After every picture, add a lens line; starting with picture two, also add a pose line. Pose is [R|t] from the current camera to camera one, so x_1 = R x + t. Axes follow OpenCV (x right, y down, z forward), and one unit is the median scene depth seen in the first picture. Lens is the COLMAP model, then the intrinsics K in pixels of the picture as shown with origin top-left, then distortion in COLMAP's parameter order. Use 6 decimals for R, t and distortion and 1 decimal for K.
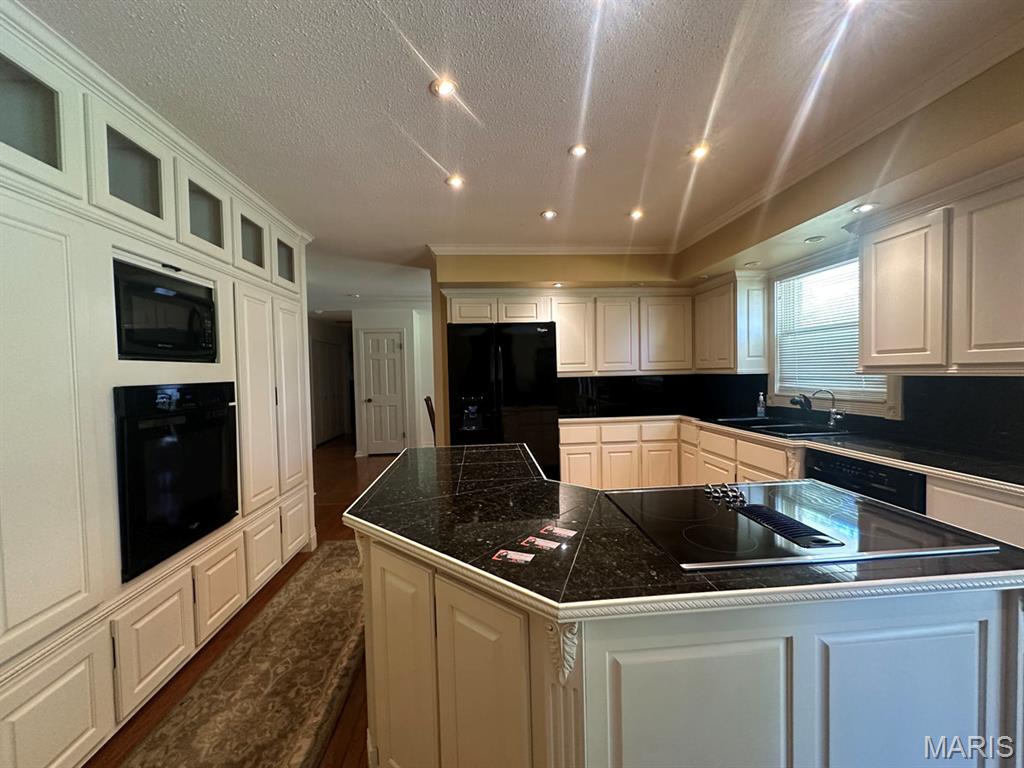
lens RADIAL K [[408.4, 0, 512.5], [0, 408.4, 383.6], [0, 0, 1]] dist [-0.002449, 0.000717]
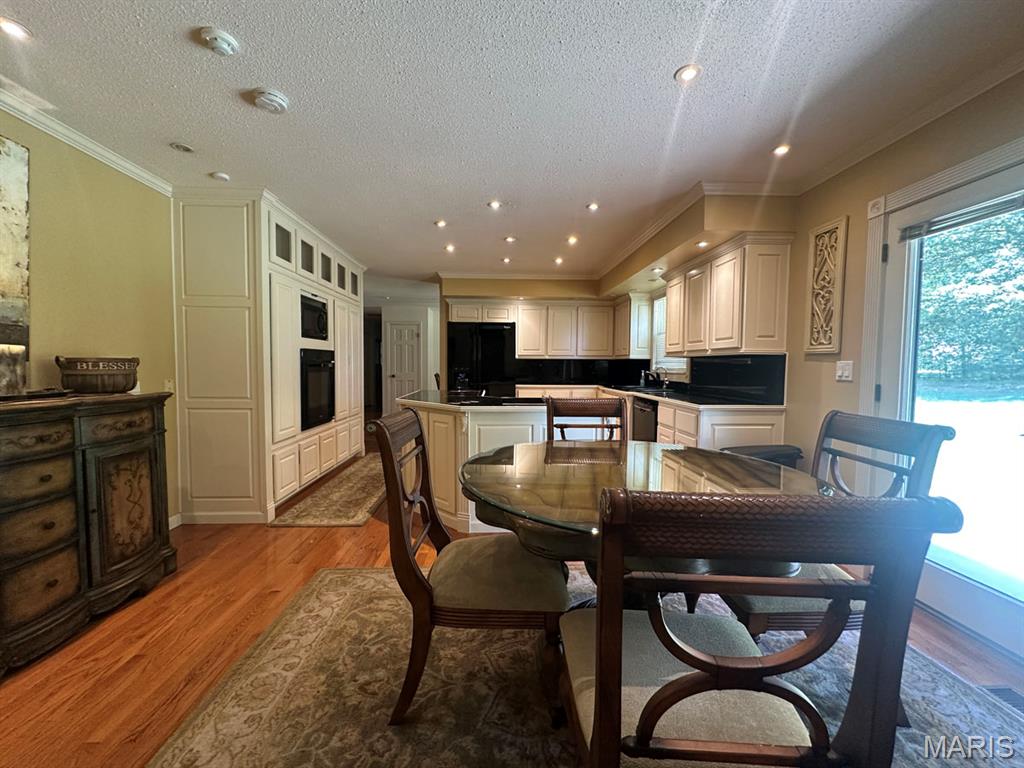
lens RADIAL K [[408.4, 0, 512.5], [0, 408.4, 383.5], [0, 0, 1]] dist [-0.002449, 0.000717]
pose [[0.998899, 0.031862, -0.034427, 0.186968], [-0.031235, 0.999339, 0.018591, 0.068502], [0.034997, -0.017495, 0.999234, -0.709922]]
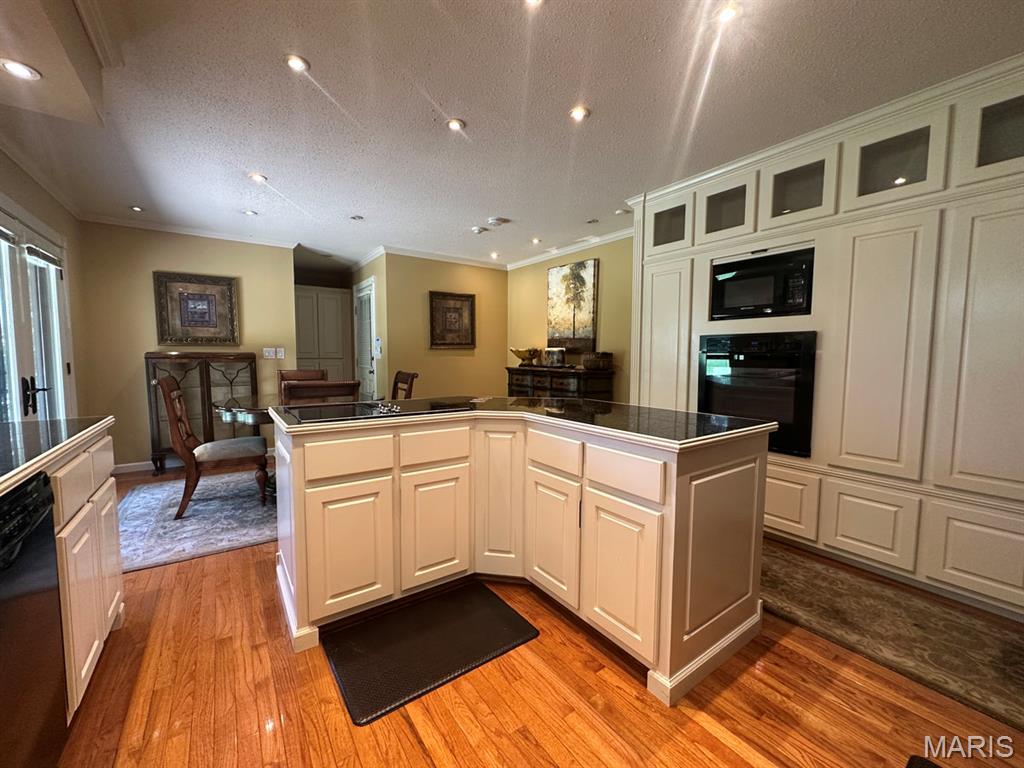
lens RADIAL K [[408.4, 0, 510.6], [0, 408.4, 384.8], [0, 0, 1]] dist [-0.002449, 0.000717]
pose [[-0.857852, 0.052233, -0.511235, 0.416937], [-0.004454, 0.994028, 0.109035, 0.016921], [0.513877, 0.095813, -0.852497, 1.148034]]
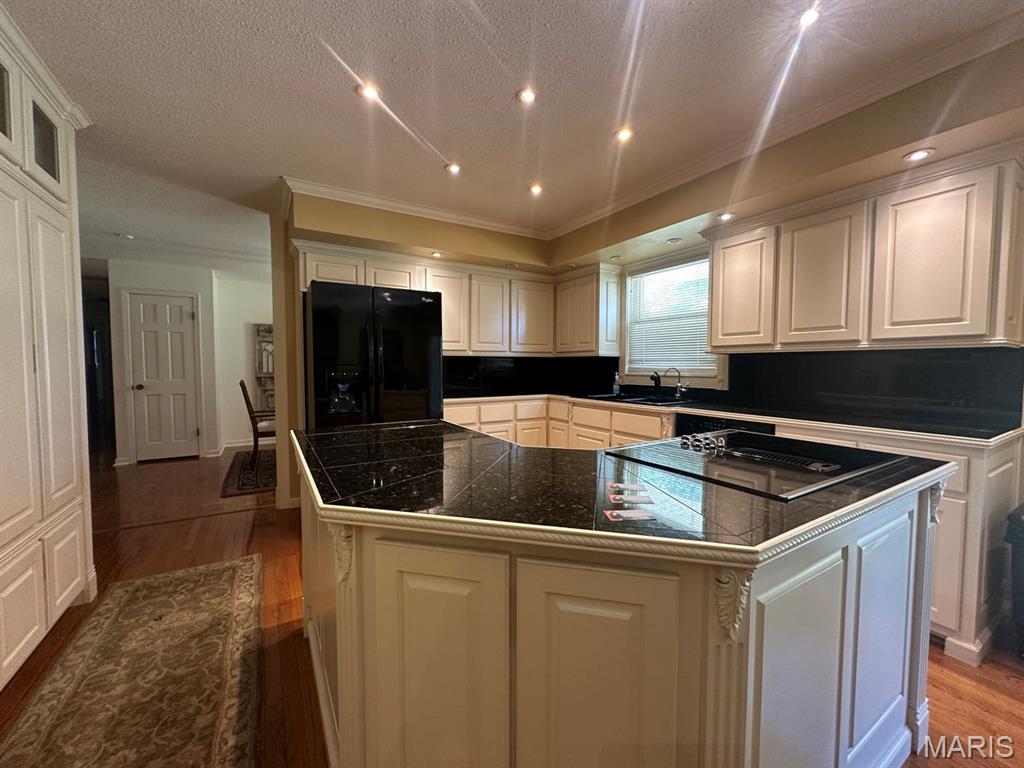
lens RADIAL K [[408.4, 0, 511.4], [0, 408.4, 383.1], [0, 0, 1]] dist [-0.002449, 0.000717]
pose [[0.893609, 0.003858, 0.448830, -0.199740], [-0.008907, 0.999919, 0.009138, 0.051331], [-0.448758, -0.012163, 0.893571, 0.125612]]
